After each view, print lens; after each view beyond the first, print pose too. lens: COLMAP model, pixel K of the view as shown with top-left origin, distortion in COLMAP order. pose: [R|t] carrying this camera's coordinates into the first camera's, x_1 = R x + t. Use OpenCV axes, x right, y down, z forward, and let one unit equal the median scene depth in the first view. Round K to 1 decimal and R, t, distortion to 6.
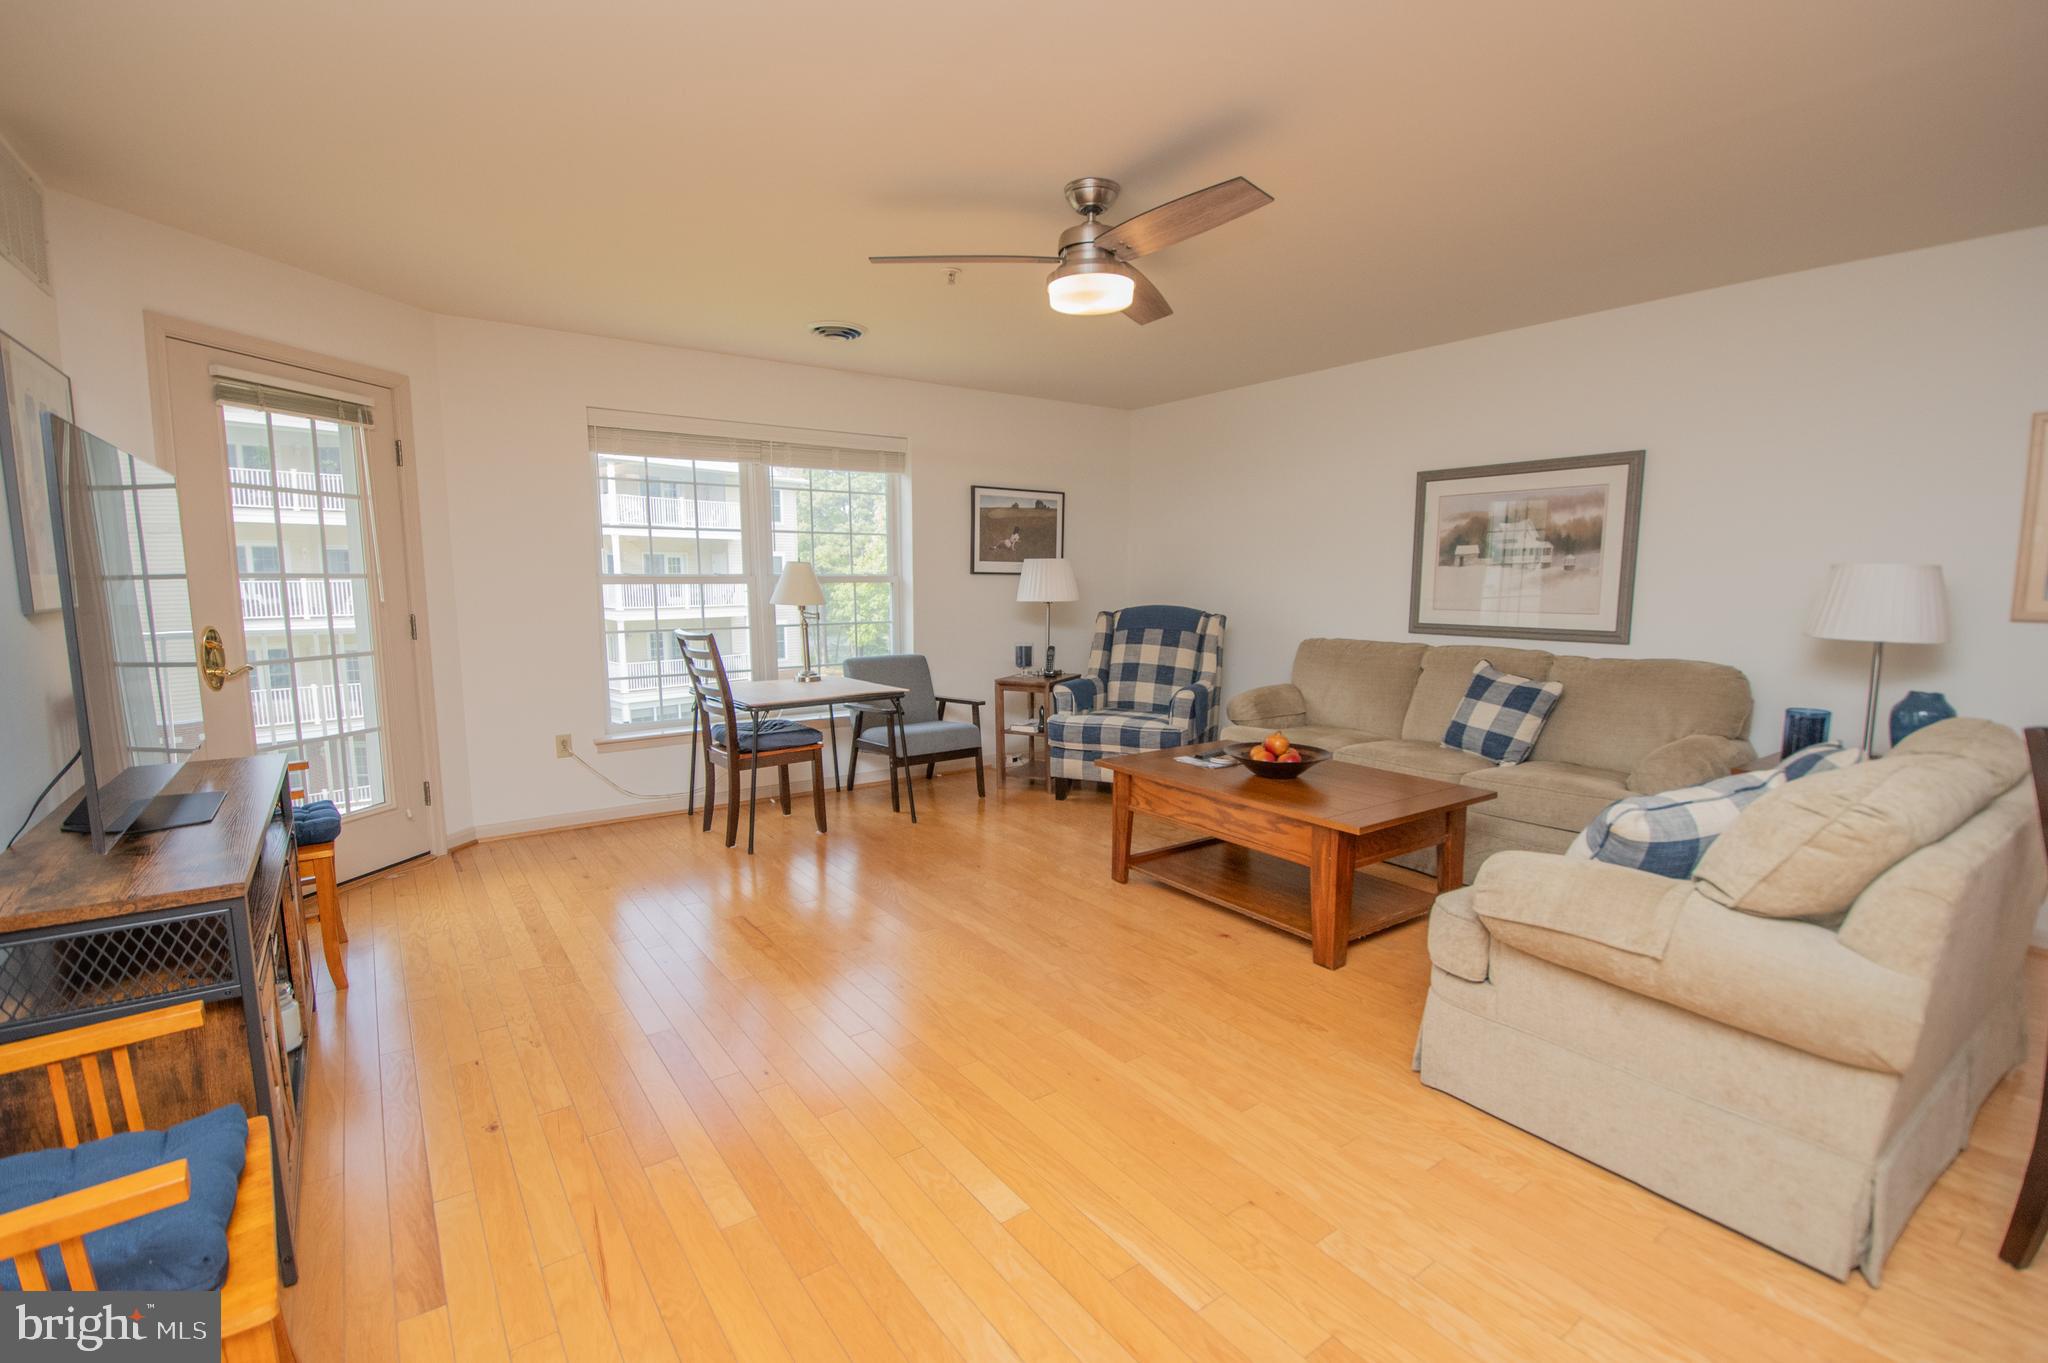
lens RADIAL K [[903.5, 0, 1009.5], [0, 903.5, 685.6], [0, 0, 1]] dist [-0.006569, -0.002474]
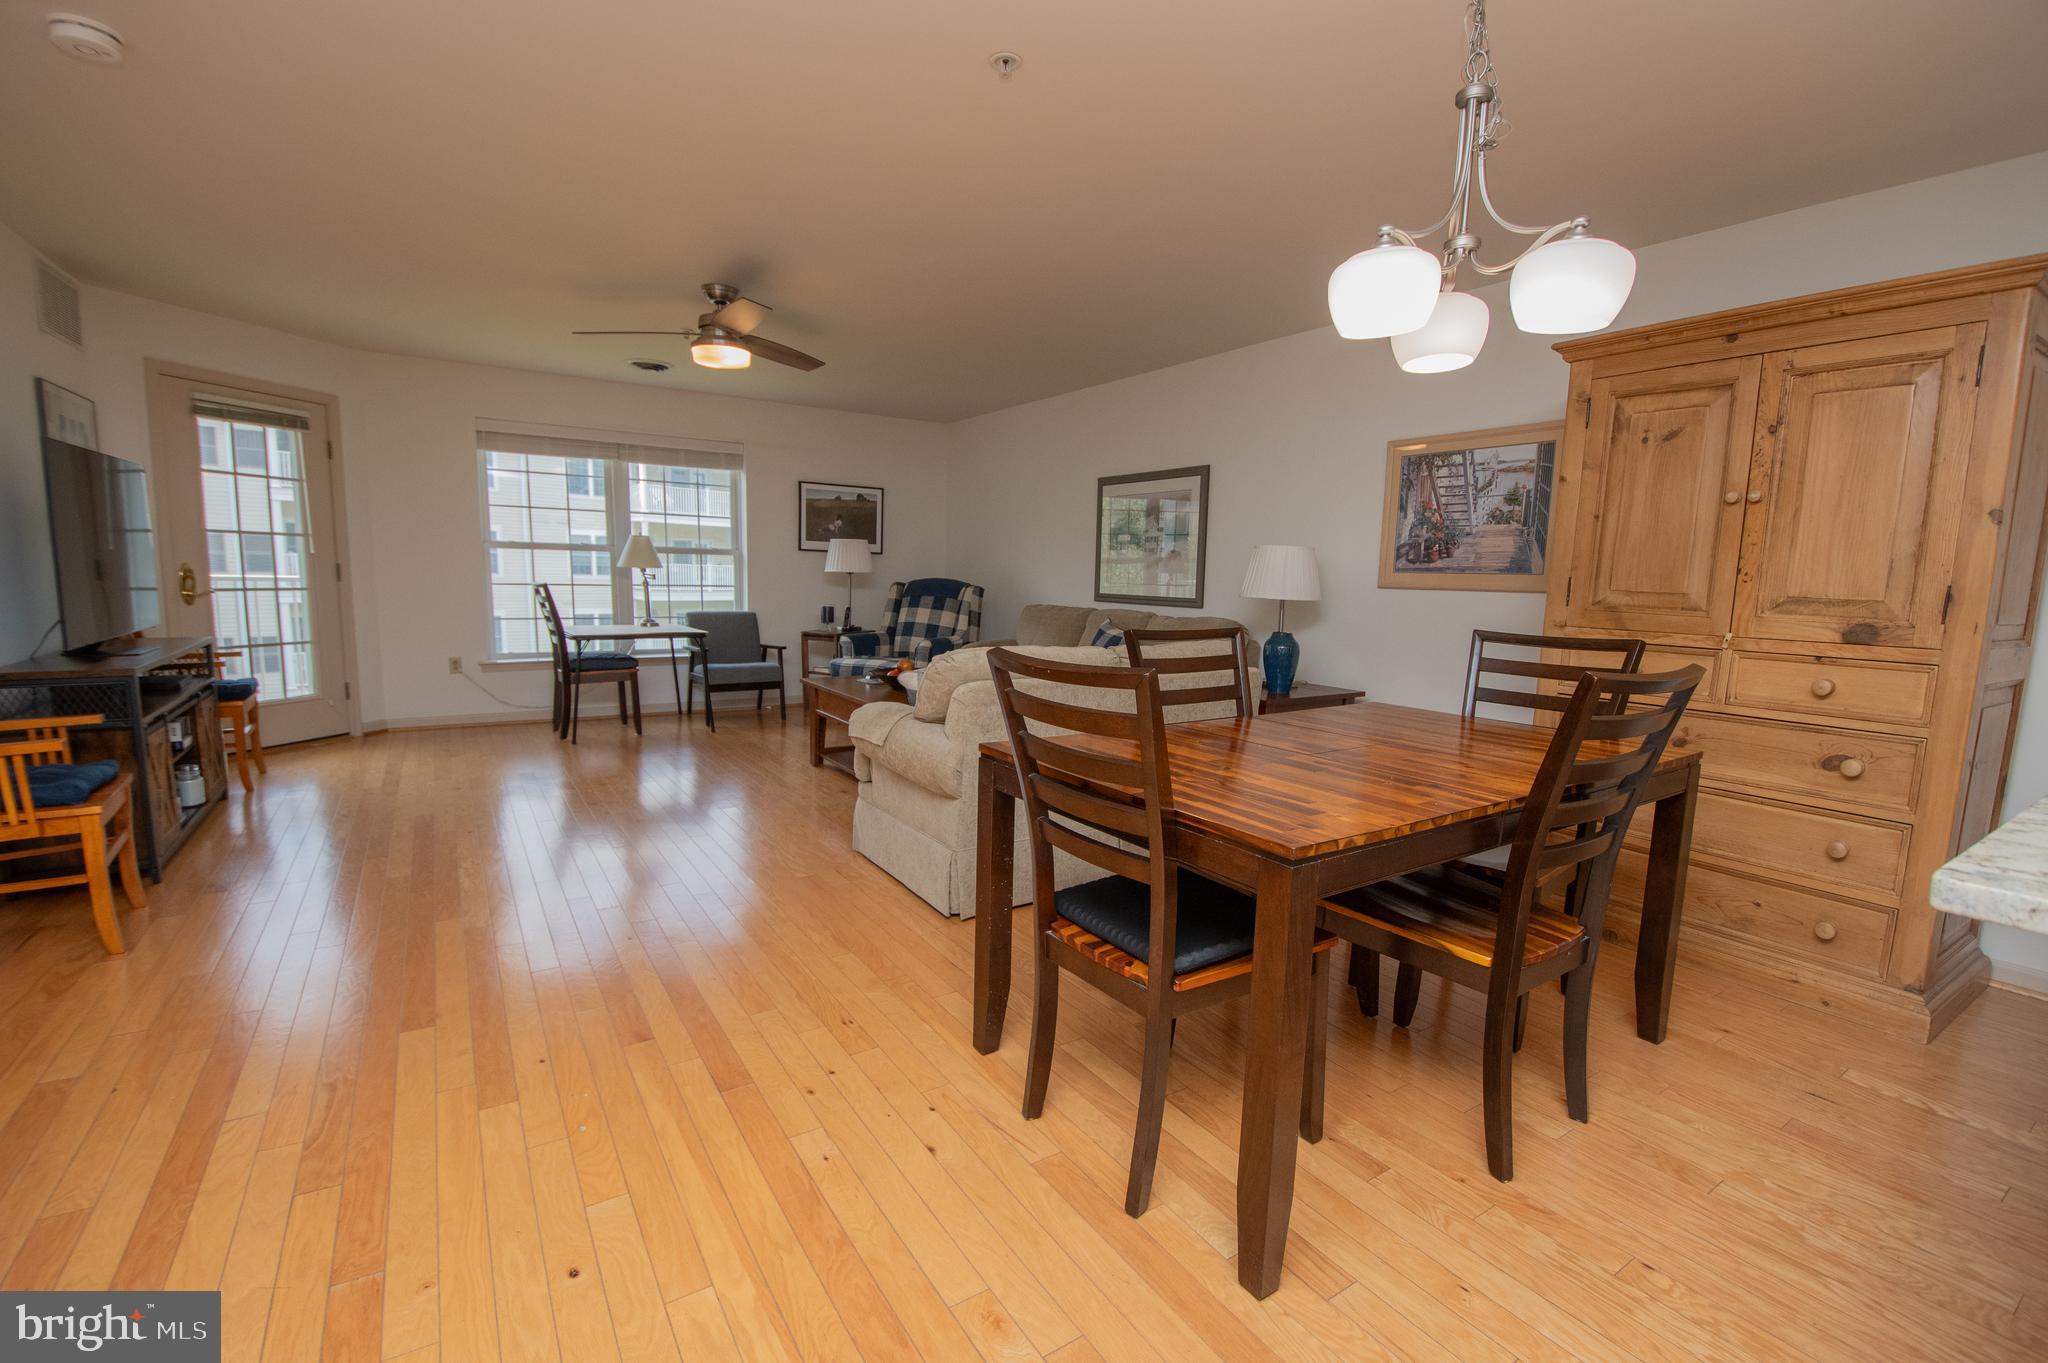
lens RADIAL K [[903.5, 0, 1034.6], [0, 903.5, 686.4], [0, 0, 1]] dist [-0.006569, -0.002474]
pose [[0.998563, 0.031294, -0.043502, 0.381932], [-0.031143, 0.999506, 0.004137, 0.056868], [0.043610, -0.002777, 0.999045, -0.281357]]
